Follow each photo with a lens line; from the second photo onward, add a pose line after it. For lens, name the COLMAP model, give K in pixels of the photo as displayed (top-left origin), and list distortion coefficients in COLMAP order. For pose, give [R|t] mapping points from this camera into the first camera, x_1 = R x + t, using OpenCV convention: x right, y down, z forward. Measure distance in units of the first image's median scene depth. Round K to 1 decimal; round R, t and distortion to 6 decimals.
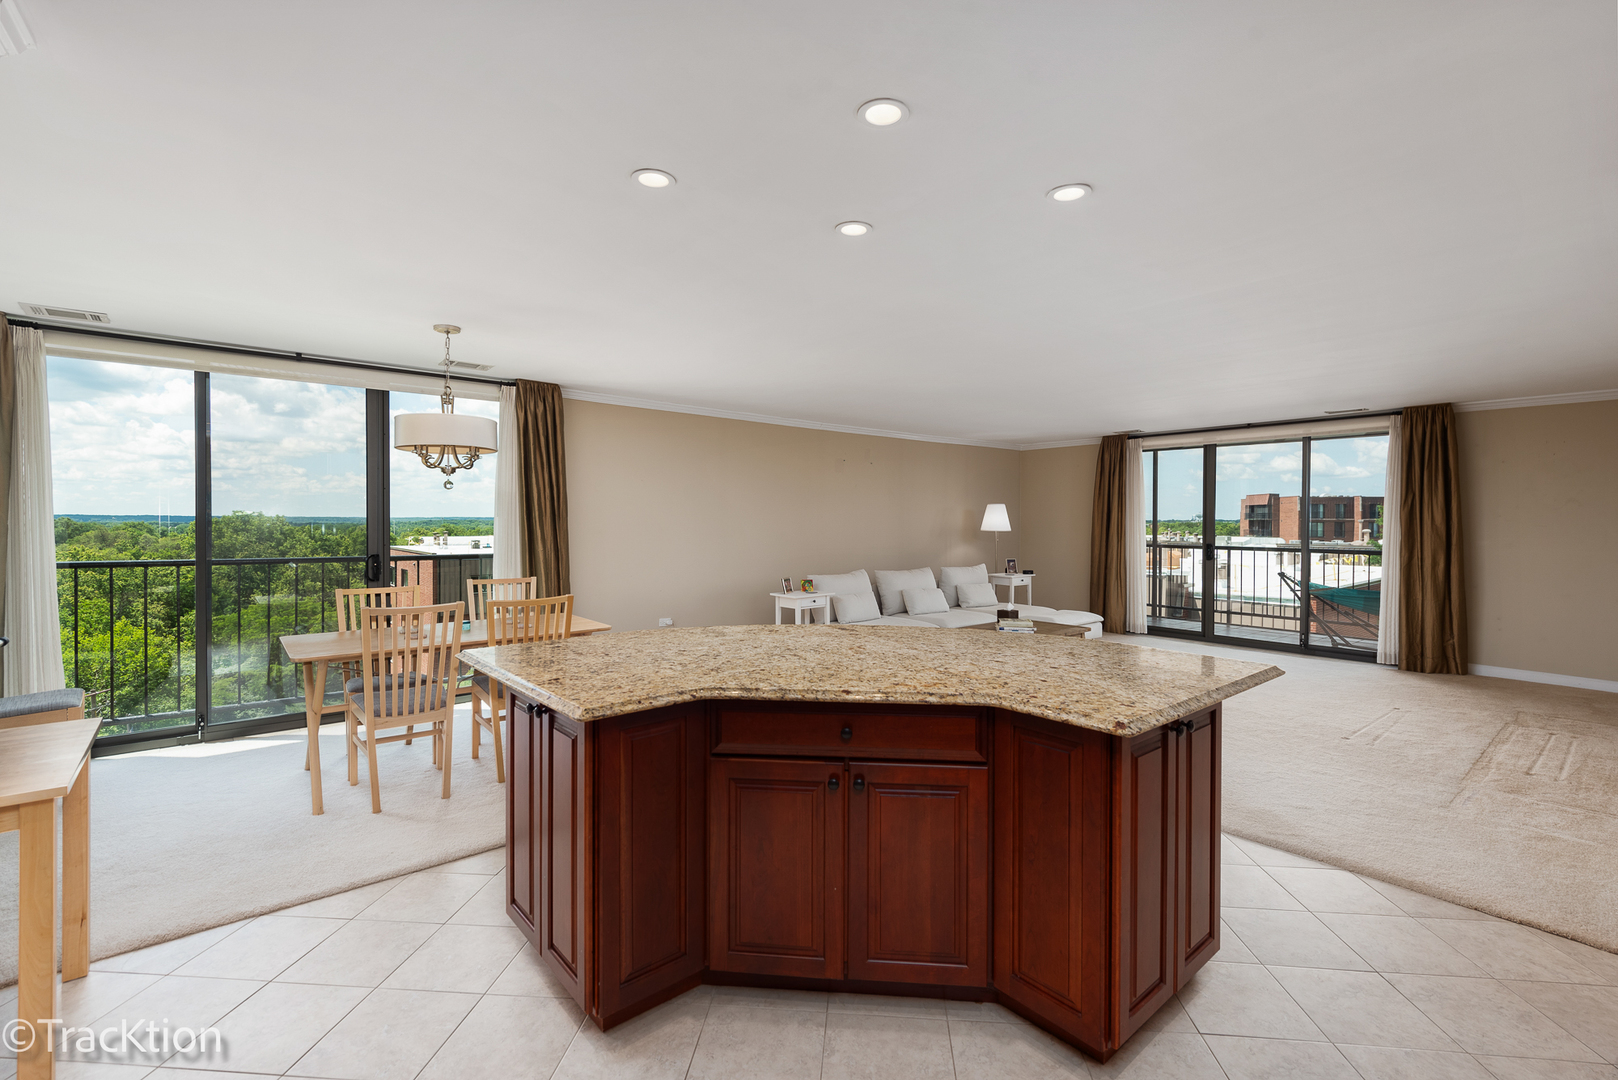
lens RADIAL K [[714.6, 0, 820.1], [0, 714.6, 527.7], [0, 0, 1]] dist [0.013443, -0.001863]
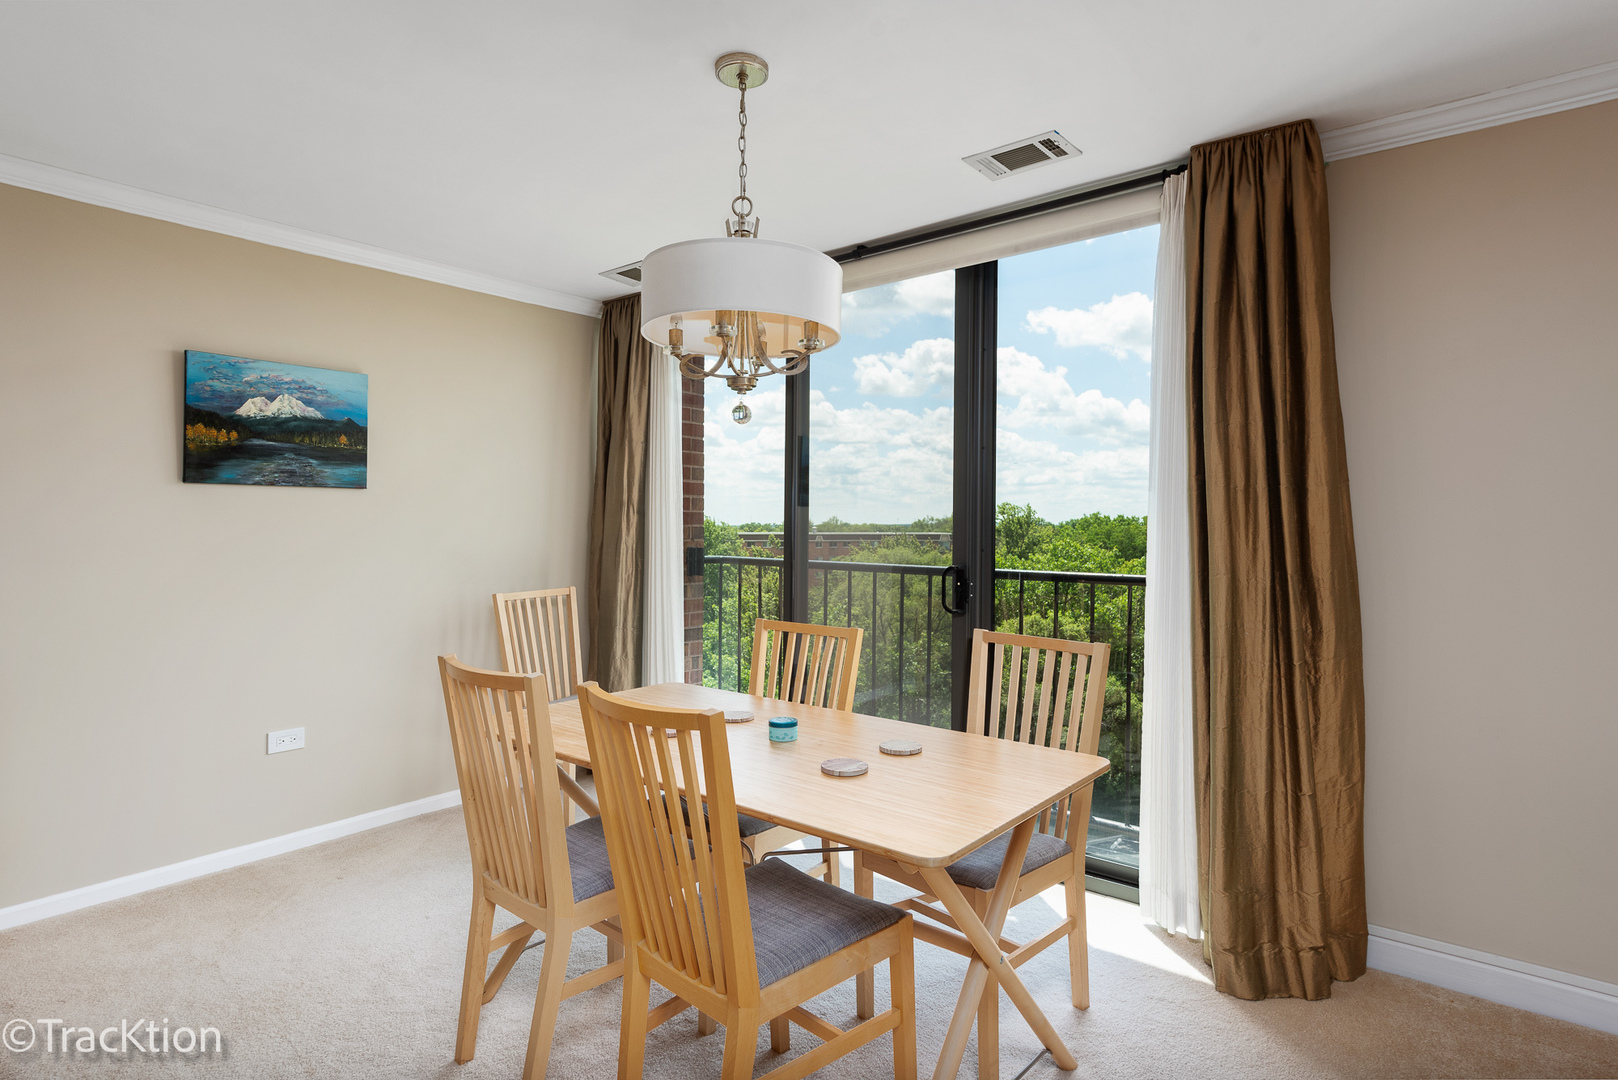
lens RADIAL K [[862.9, 0, 802.9], [0, 862.9, 535.6], [0, 0, 1]] dist [0.006650, 0.000441]
pose [[0.163777, 0.005821, -0.986480, 0.016100], [-0.011439, 0.999927, 0.004001, 0.009077], [0.986431, 0.010629, 0.163832, 0.496818]]
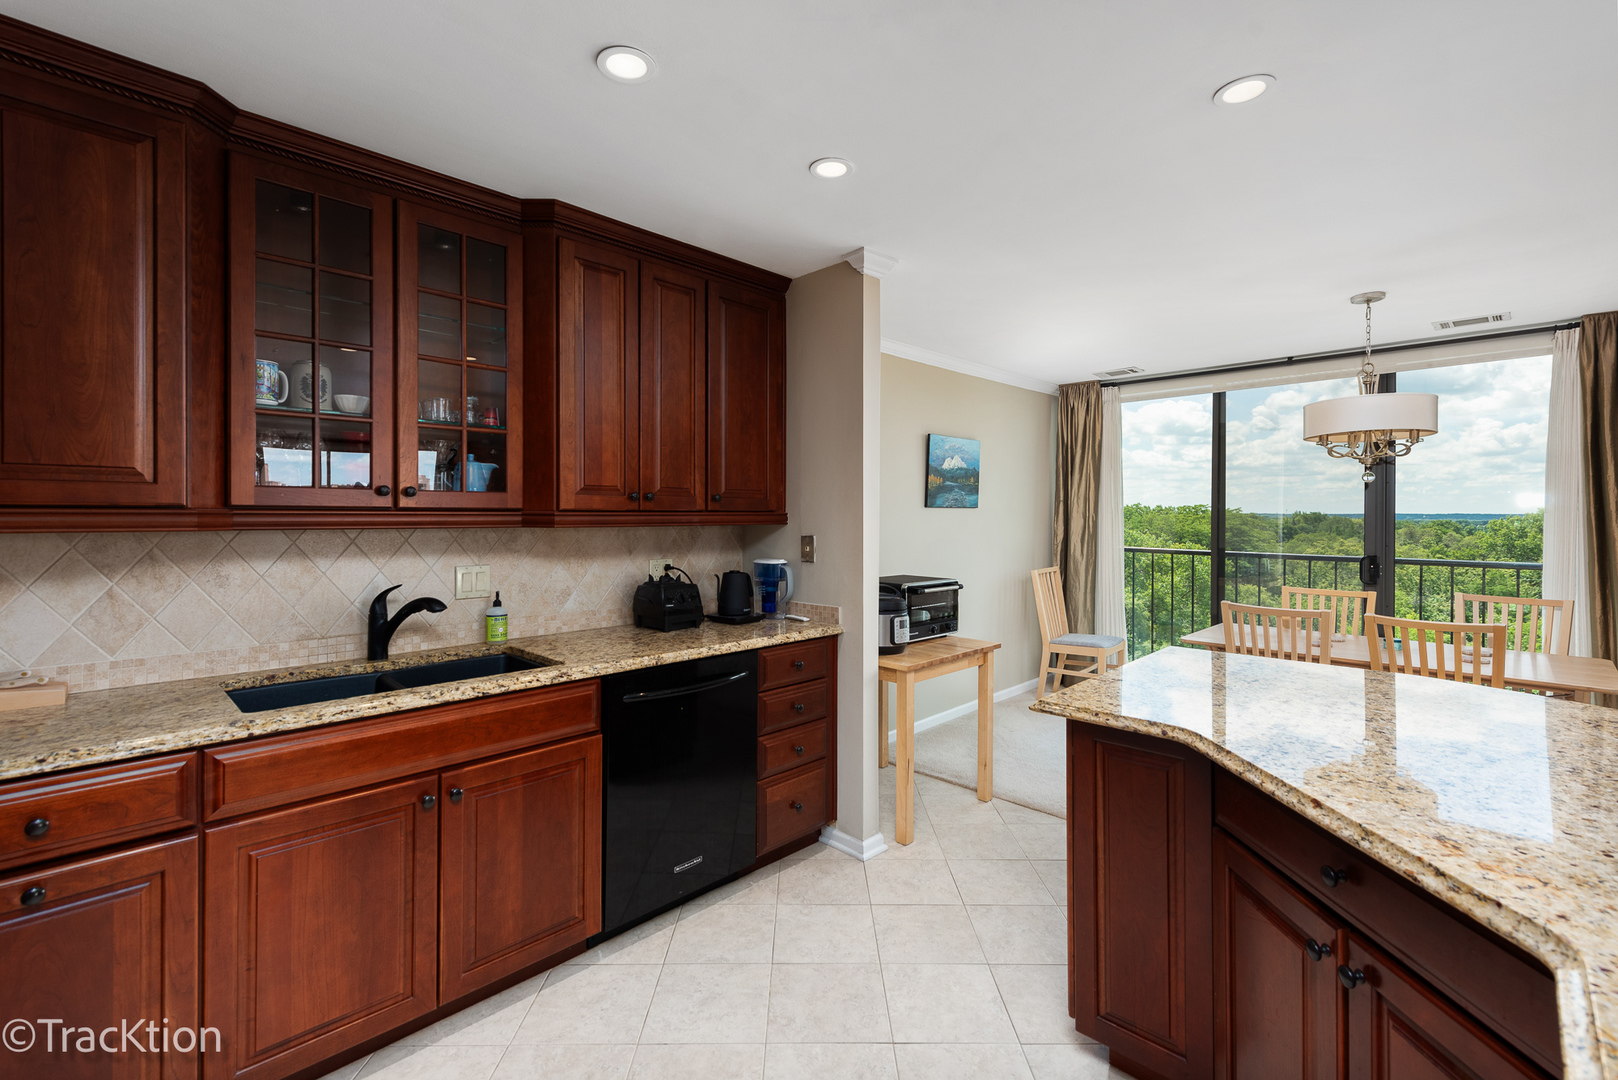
lens RADIAL K [[714.6, 0, 804.4], [0, 714.6, 517.5], [0, 0, 1]] dist [0.013443, -0.001863]
pose [[0.077767, 0.000325, -0.996971, 0.153994], [-0.012531, 0.999921, -0.000651, -0.000860], [0.996893, 0.012543, 0.077765, 0.132785]]
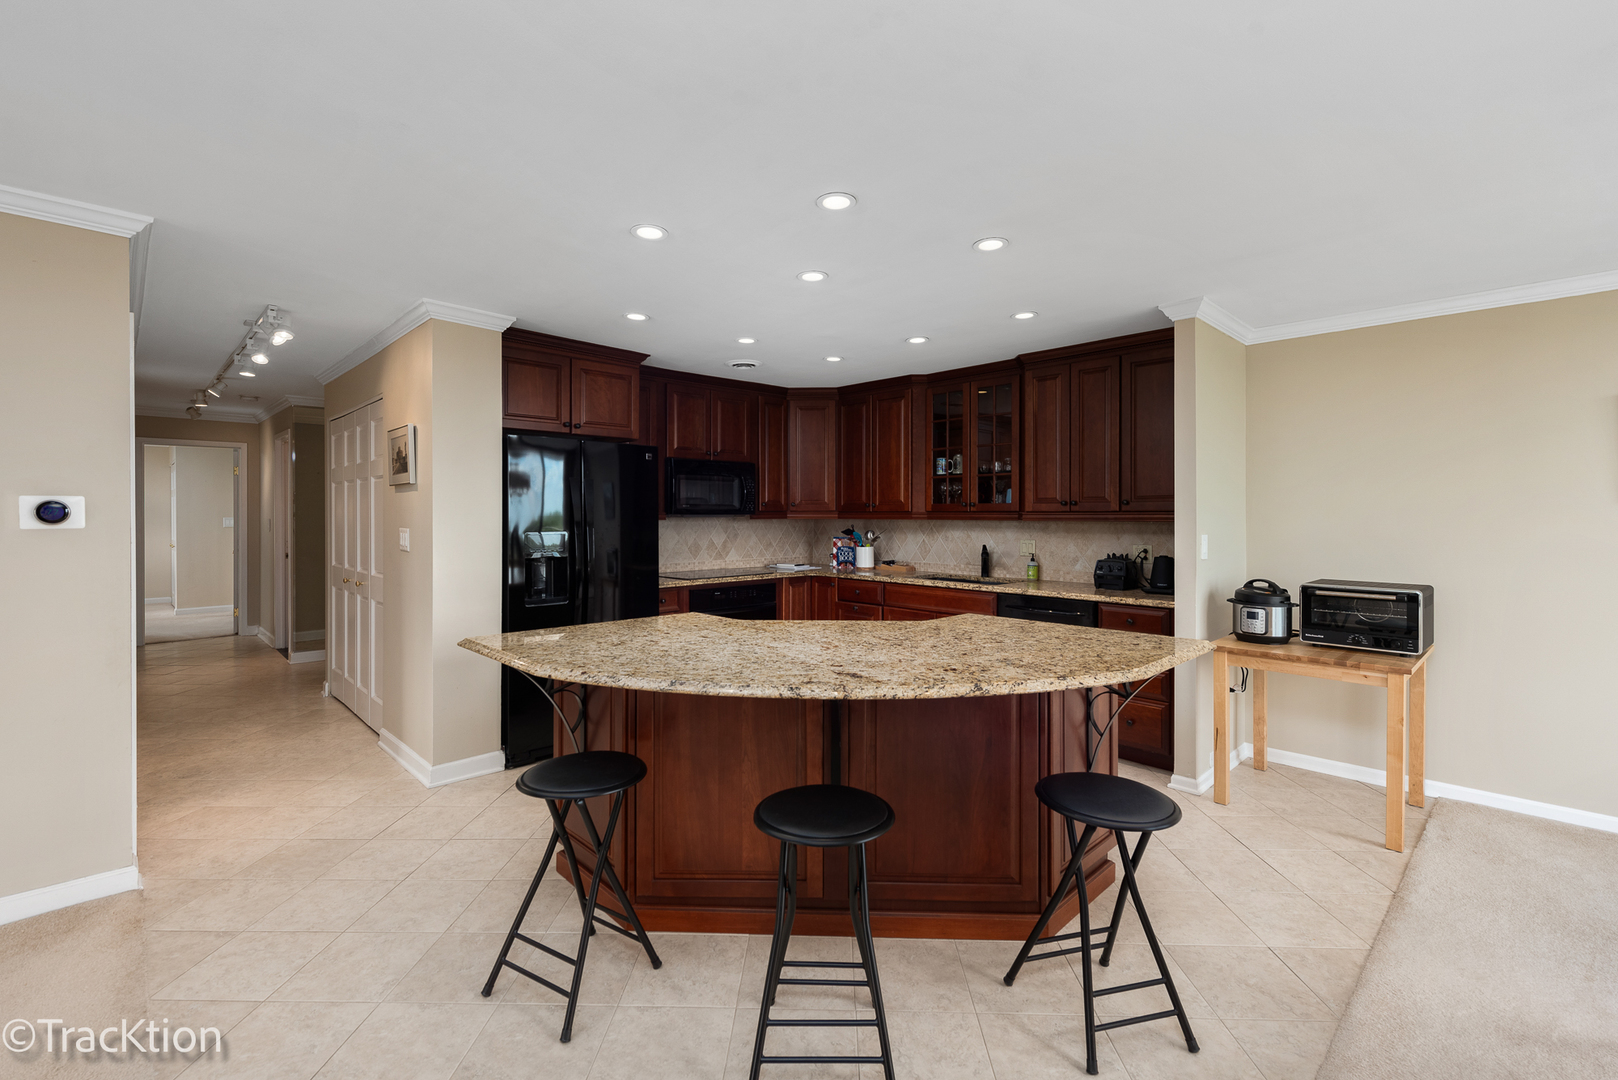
lens RADIAL K [[714.6, 0, 817.2], [0, 714.6, 517.9], [0, 0, 1]] dist [0.013443, -0.001863]
pose [[-0.998824, -0.004931, -0.048223, 0.037442], [-0.005670, 0.999868, 0.015194, -0.005951], [0.048142, 0.015449, -0.998721, 0.652796]]
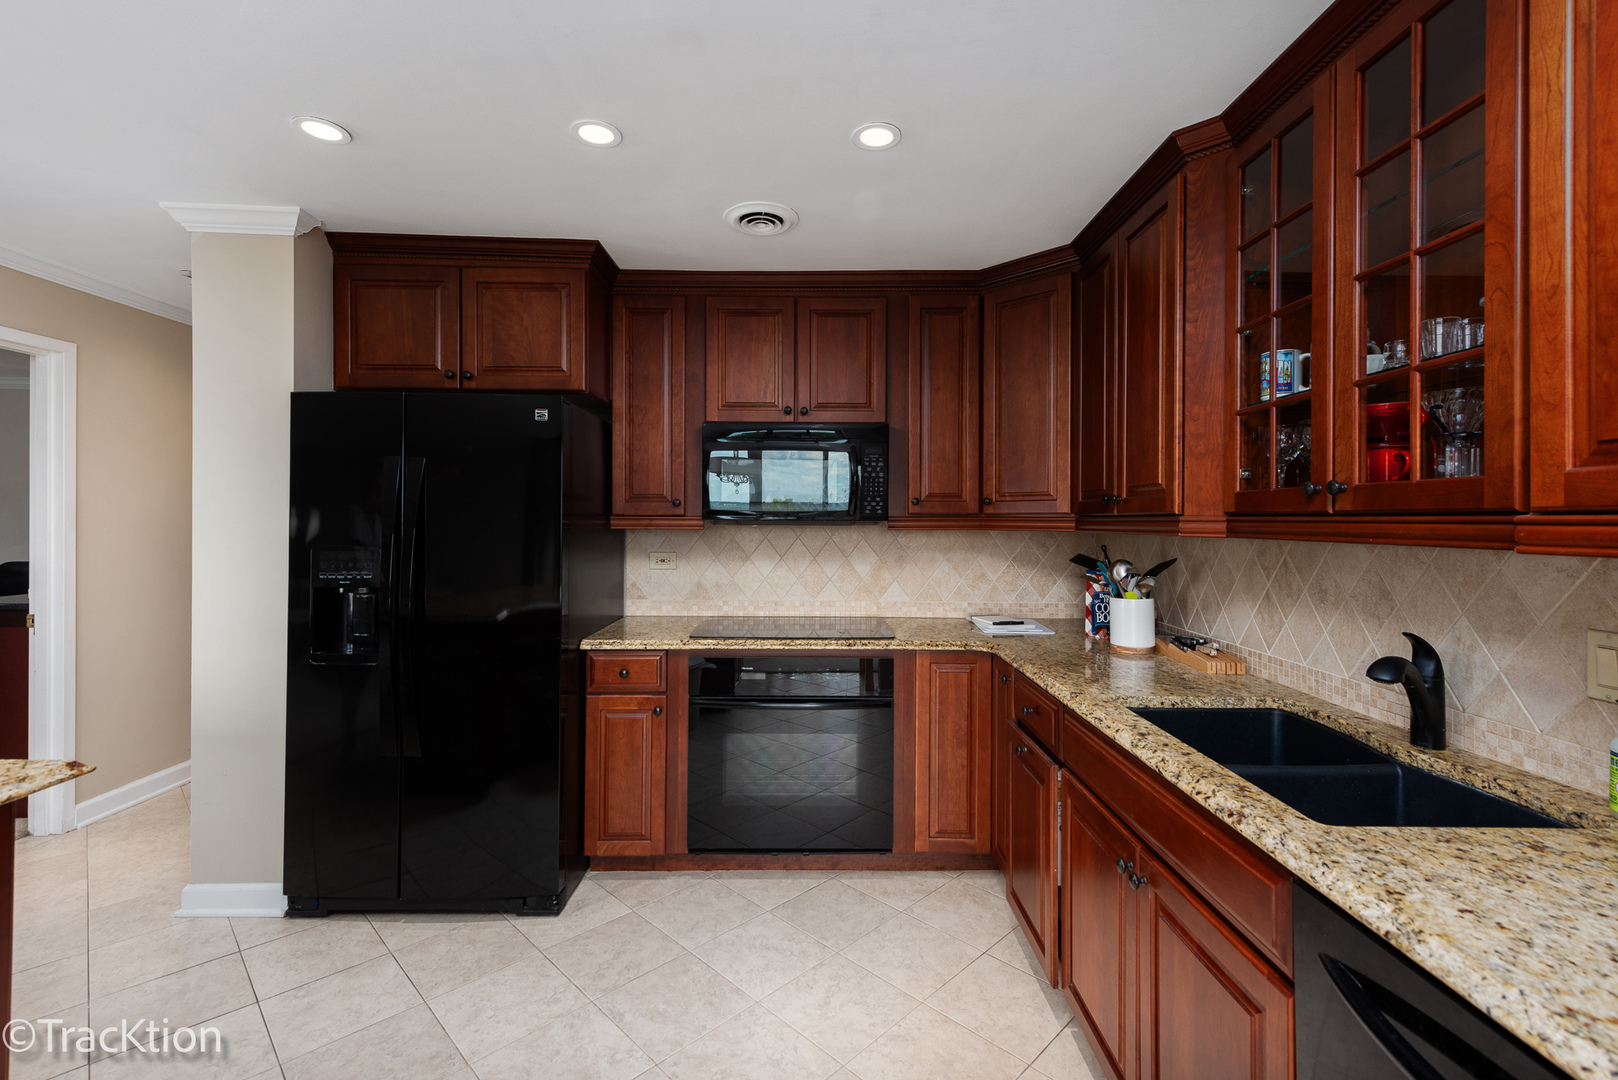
lens RADIAL K [[714.6, 0, 813.7], [0, 714.6, 523.8], [0, 0, 1]] dist [0.013443, -0.001863]
pose [[-0.761463, -0.010320, 0.648126, -0.155410], [-0.002187, 0.999908, 0.013351, -0.001883], [-0.648204, 0.008749, -0.761416, 0.233313]]
